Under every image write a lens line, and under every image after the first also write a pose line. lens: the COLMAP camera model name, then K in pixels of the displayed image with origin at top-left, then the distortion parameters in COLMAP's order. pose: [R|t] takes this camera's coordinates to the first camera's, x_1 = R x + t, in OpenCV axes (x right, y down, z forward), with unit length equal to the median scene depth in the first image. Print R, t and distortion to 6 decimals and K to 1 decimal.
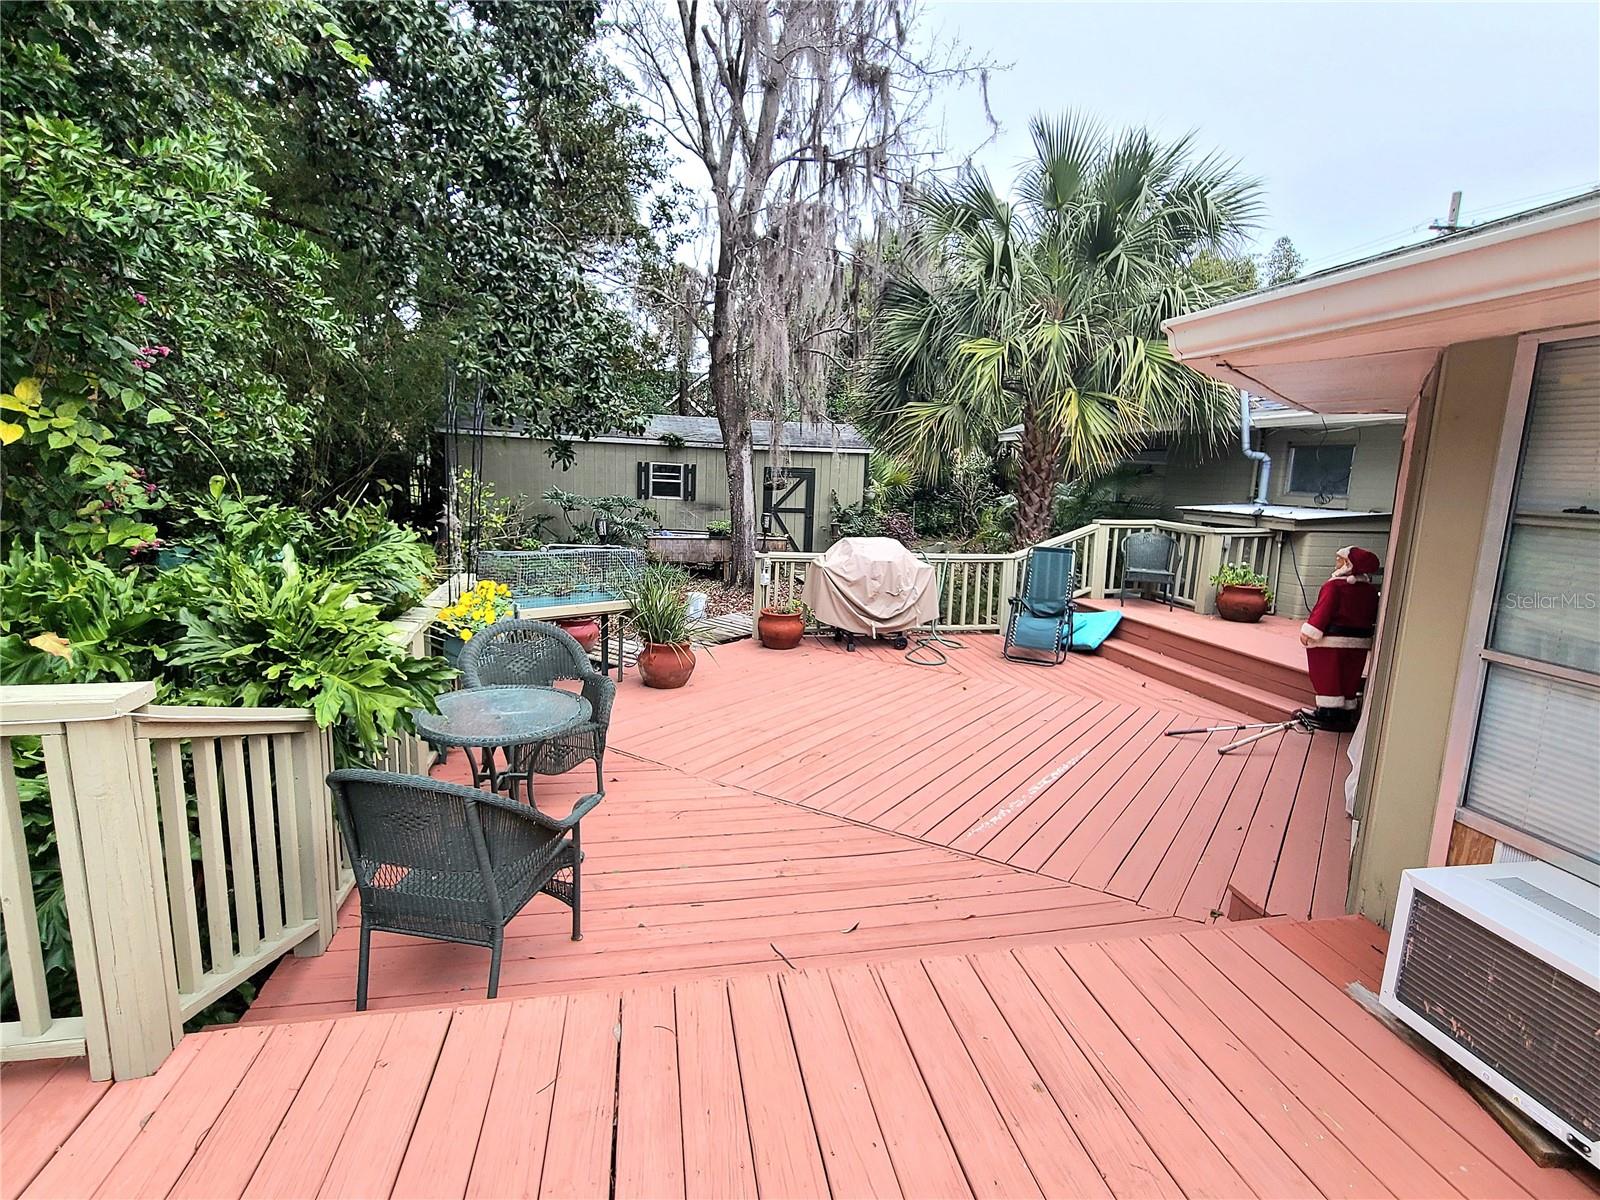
lens RADIAL K [[719.8, 0, 794.6], [0, 719.8, 599.0], [0, 0, 1]] dist [-0.002043, -0.000498]
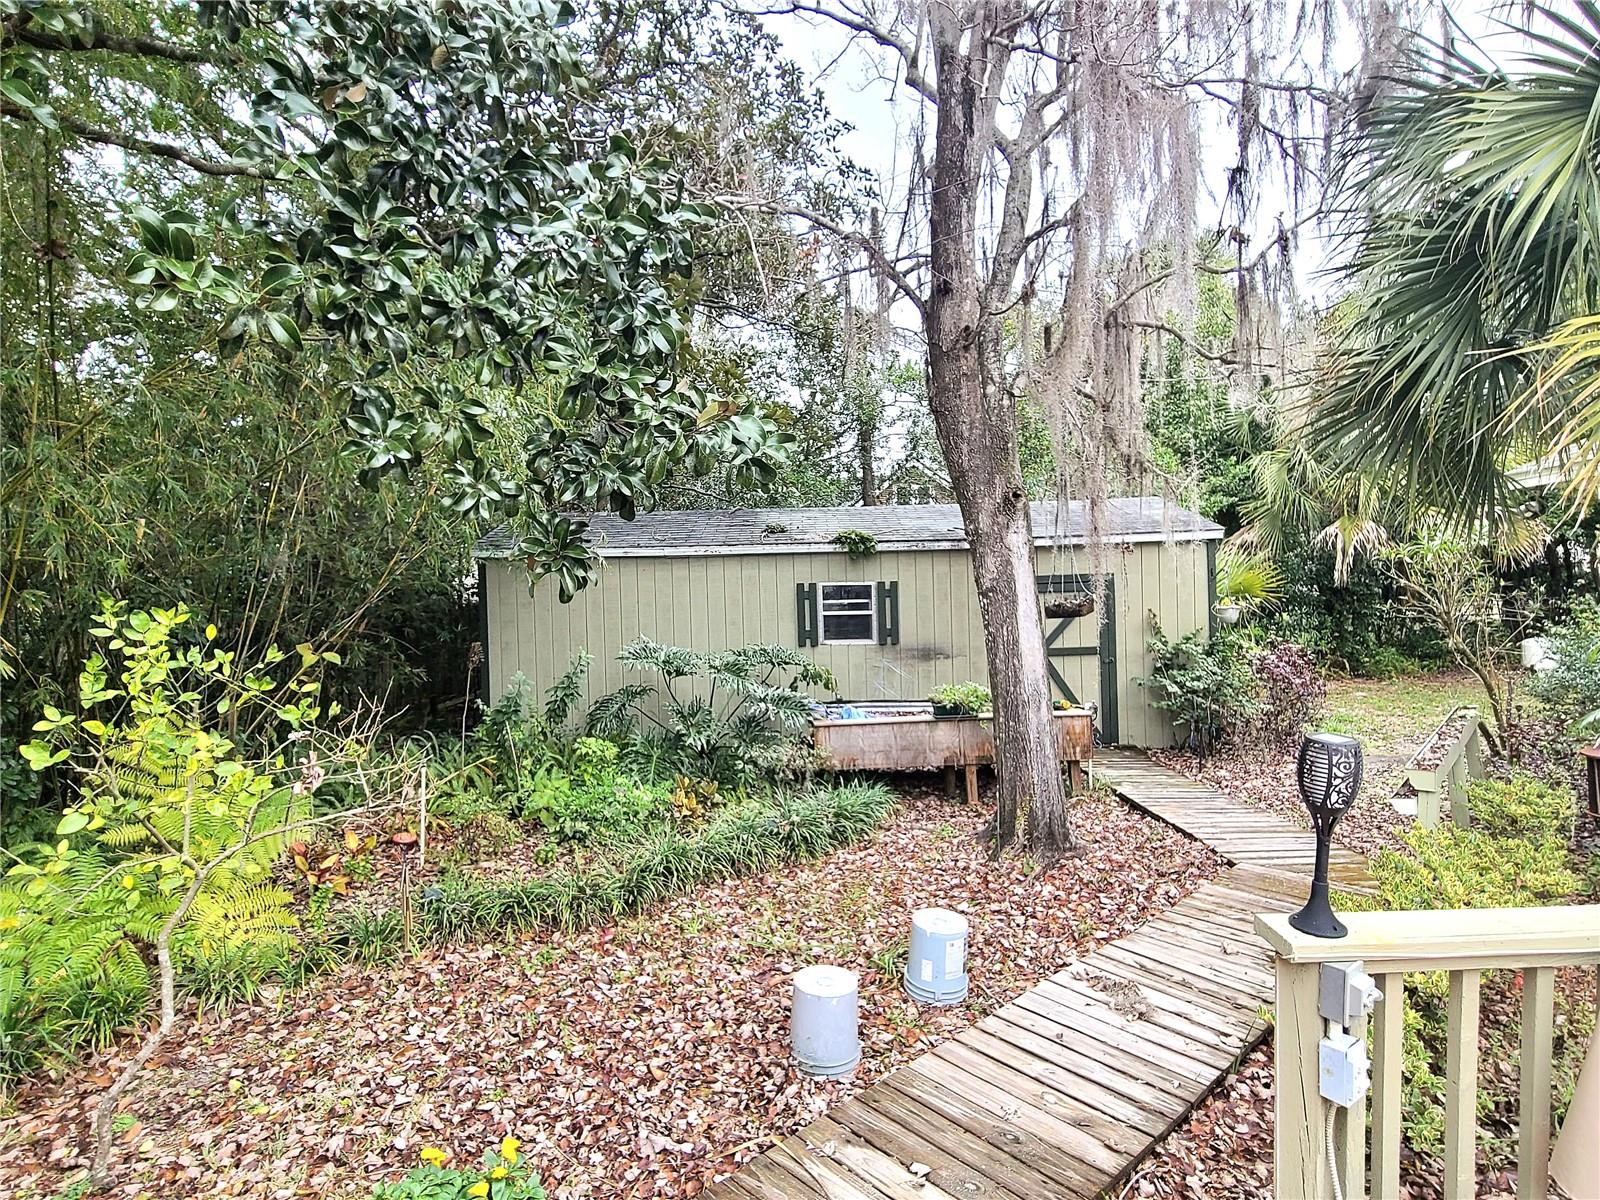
lens RADIAL K [[715.7, 0, 799.0], [0, 715.7, 601.1], [0, 0, 1]] dist [-0.002251, -0.000494]
pose [[0.966865, -0.069130, -0.245752, -0.075706], [0.024435, 0.983279, -0.180461, -0.072410], [0.254118, 0.168477, 0.952386, 0.452335]]
